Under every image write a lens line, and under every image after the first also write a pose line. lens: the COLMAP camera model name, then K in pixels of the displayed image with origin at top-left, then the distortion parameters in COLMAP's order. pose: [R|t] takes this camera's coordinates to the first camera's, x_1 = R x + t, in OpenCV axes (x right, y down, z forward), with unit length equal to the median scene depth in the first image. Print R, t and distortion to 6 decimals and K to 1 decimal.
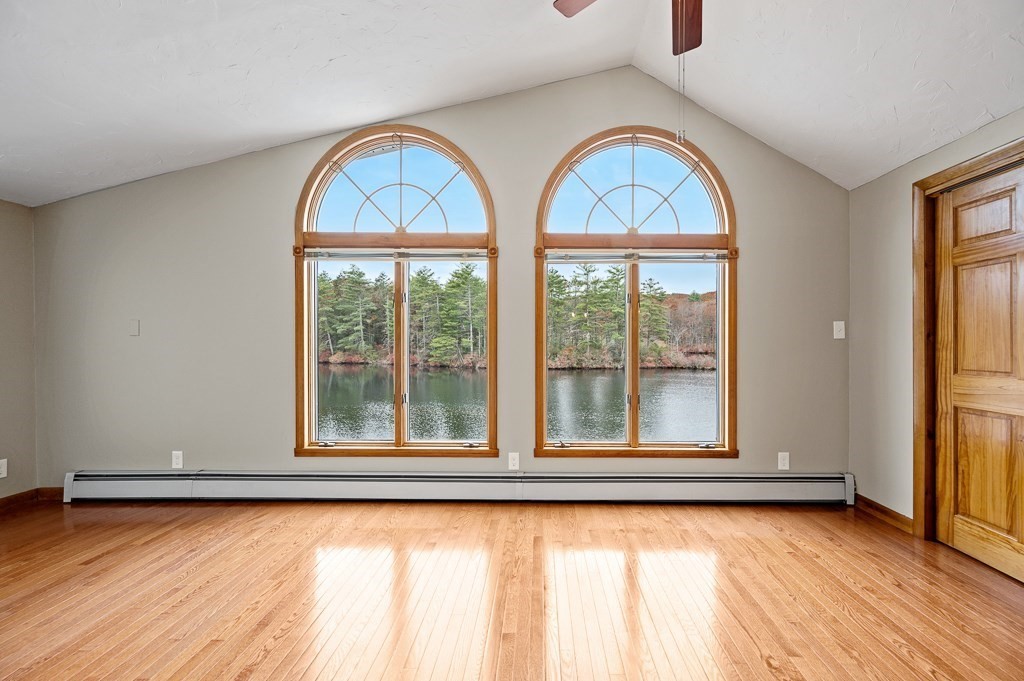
lens RADIAL K [[411.7, 0, 541.0], [0, 411.7, 337.4], [0, 0, 1]] dist [-0.008842, -0.001230]
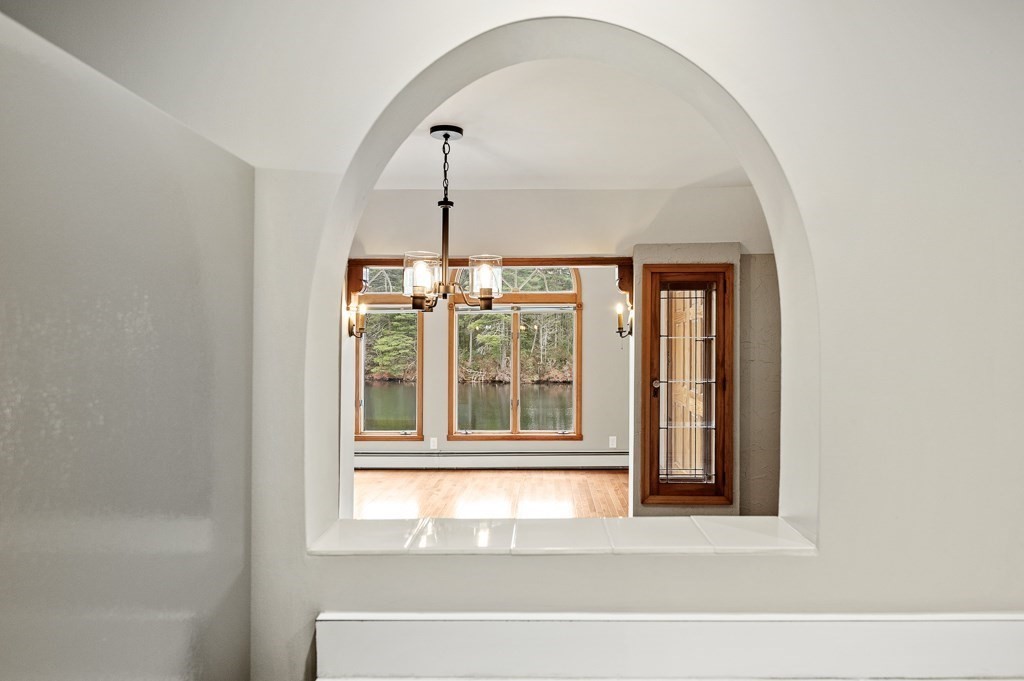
lens RADIAL K [[655.6, 0, 571.7], [0, 655.6, 334.7], [0, 0, 1]] dist [-0.034862, -0.000046]
pose [[0.999492, -0.003353, 0.031689, 0.374600], [0.003293, 0.999993, 0.001952, -0.105937], [-0.031695, -0.001846, 0.999496, -1.457825]]
